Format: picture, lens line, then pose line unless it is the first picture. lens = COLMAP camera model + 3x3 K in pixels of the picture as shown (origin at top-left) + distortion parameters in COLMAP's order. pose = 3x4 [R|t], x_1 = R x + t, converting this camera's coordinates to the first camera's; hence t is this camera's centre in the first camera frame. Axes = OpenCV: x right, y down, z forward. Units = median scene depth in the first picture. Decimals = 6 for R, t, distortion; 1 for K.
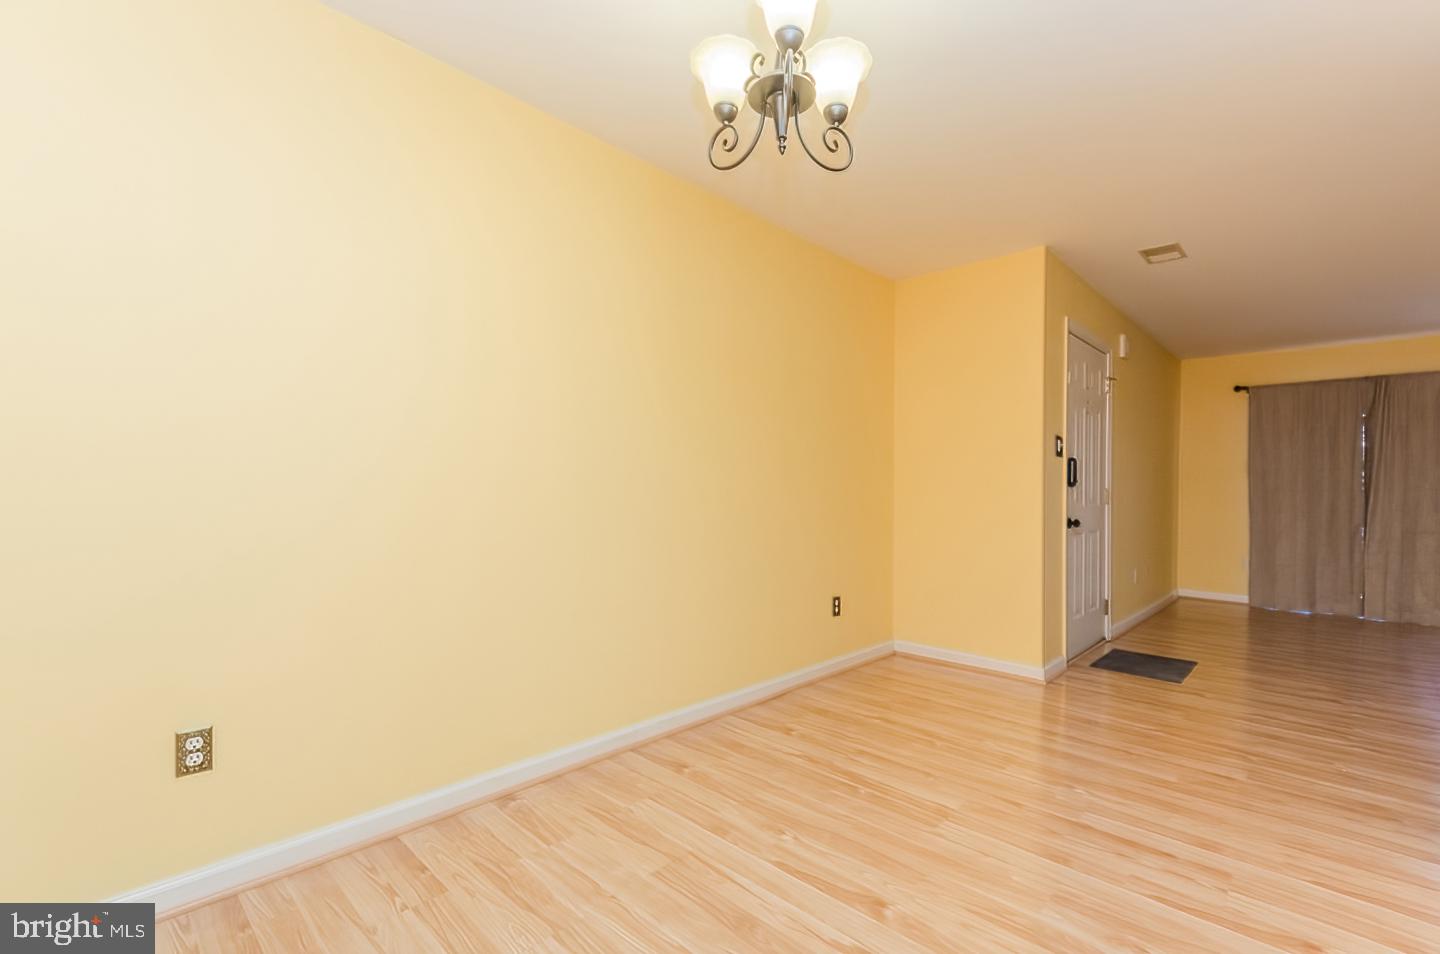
lens RADIAL K [[628.8, 0, 724.4], [0, 628.8, 471.4], [0, 0, 1]] dist [0.023995, -0.000063]
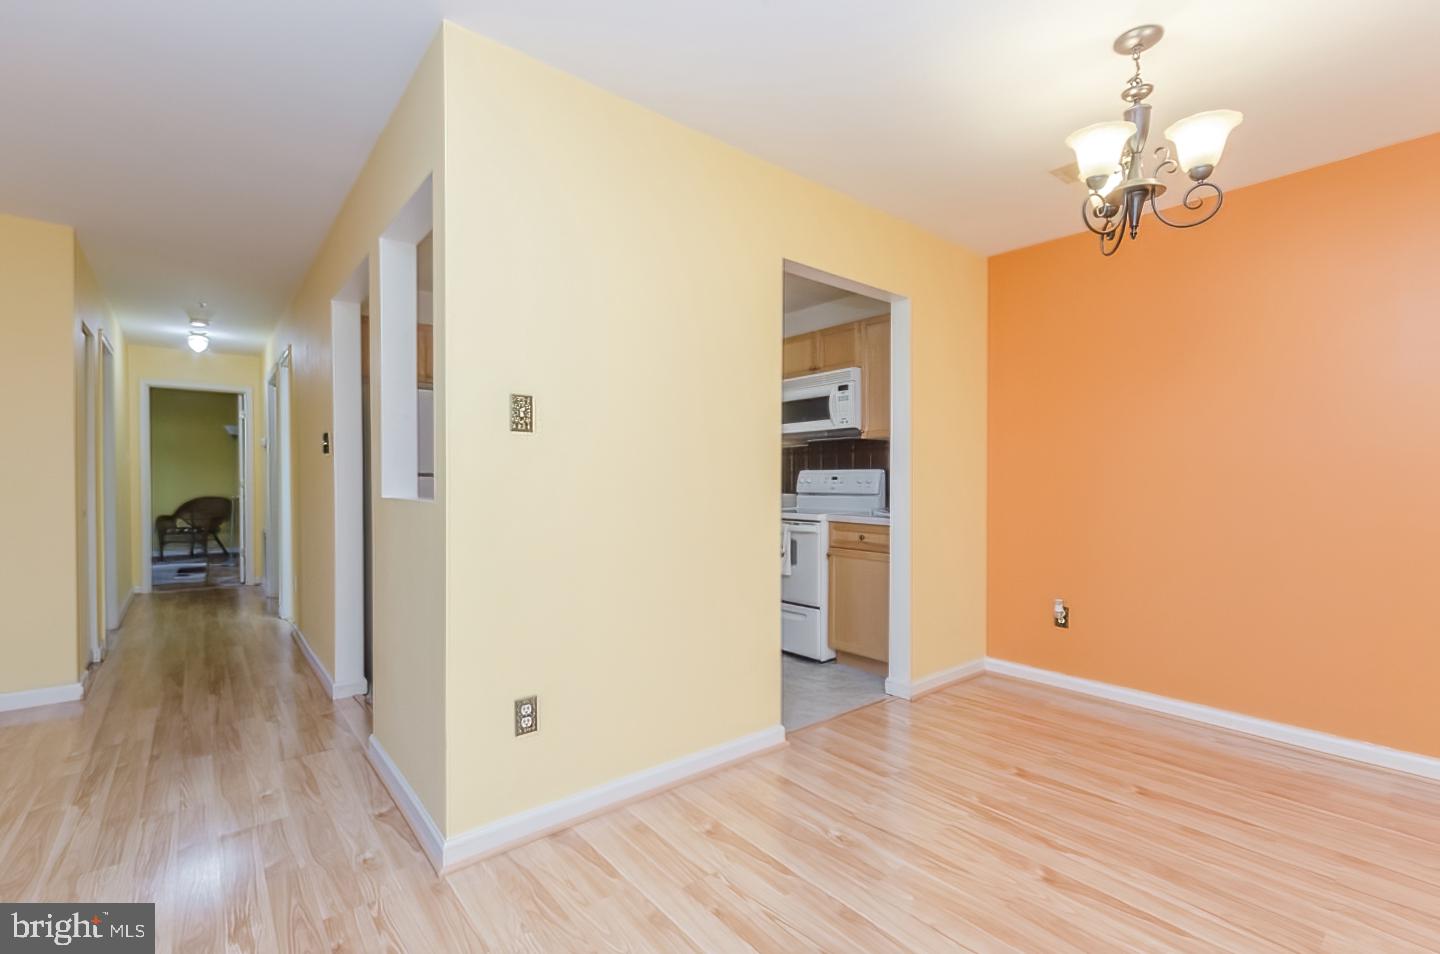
lens RADIAL K [[650.2, 0, 725.3], [0, 650.2, 483.3], [0, 0, 1]] dist [0.002669, 0.000064]
pose [[-0.991960, -0.008485, 0.126266, 0.447752], [-0.012244, 0.999504, -0.029029, 0.023138], [-0.125957, -0.030341, -0.991572, 1.490236]]
